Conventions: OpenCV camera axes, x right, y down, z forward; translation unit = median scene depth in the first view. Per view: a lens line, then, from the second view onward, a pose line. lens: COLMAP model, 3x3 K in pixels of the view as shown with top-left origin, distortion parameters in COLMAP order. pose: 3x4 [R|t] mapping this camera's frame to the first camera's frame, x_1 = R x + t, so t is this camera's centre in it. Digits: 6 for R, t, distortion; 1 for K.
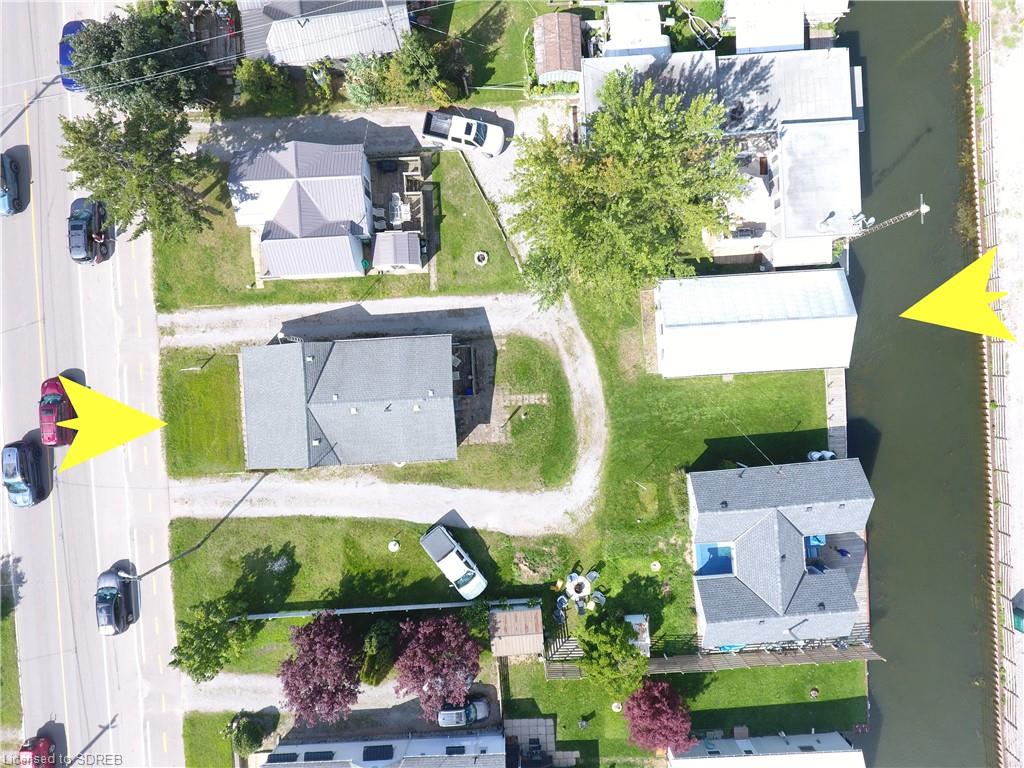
lens RADIAL K [[598.7, 0, 511.0], [0, 598.7, 386.8], [0, 0, 1]] dist [-0.000614, -0.003398]
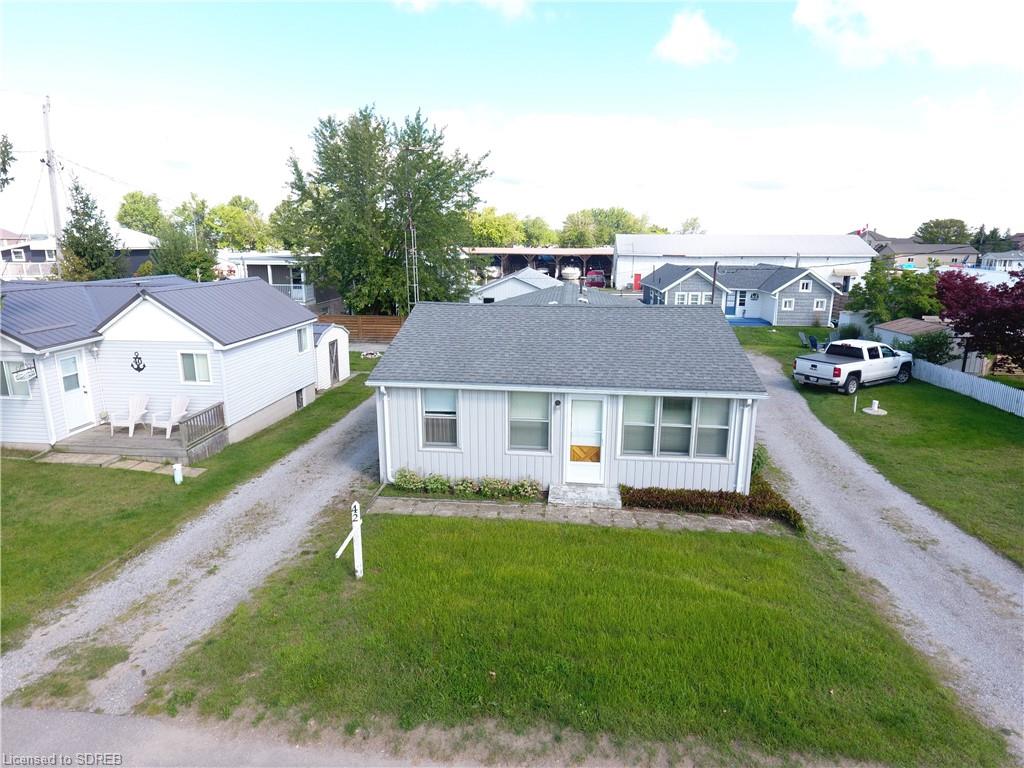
lens RADIAL K [[598.7, 0, 509.5], [0, 598.7, 387.1], [0, 0, 1]] dist [-0.000614, -0.003398]
pose [[0.162810, -0.221426, 0.961490, -0.695902], [0.986638, 0.030485, -0.160048, 0.055463], [0.006127, 0.974701, 0.223431, 0.874273]]
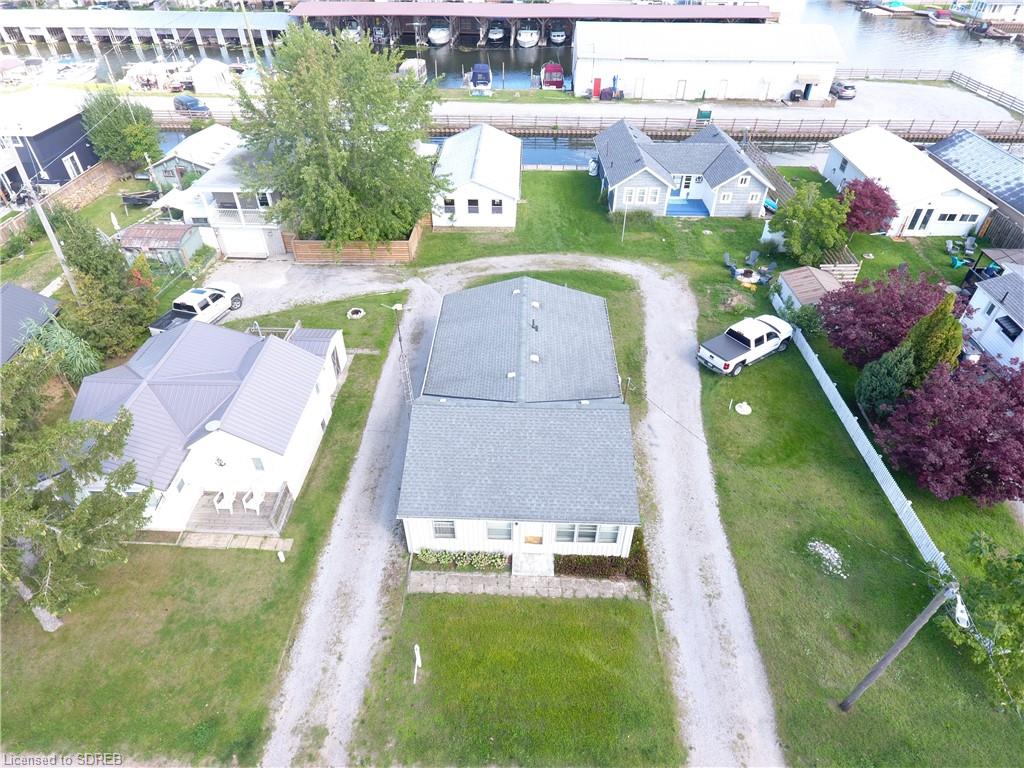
lens RADIAL K [[598.7, 0, 508.6], [0, 598.7, 386.0], [0, 0, 1]] dist [-0.000614, -0.003398]
pose [[0.089129, -0.634330, 0.767908, -0.711187], [0.996004, 0.052401, -0.072317, 0.054489], [0.005634, 0.771285, 0.636465, 0.556908]]
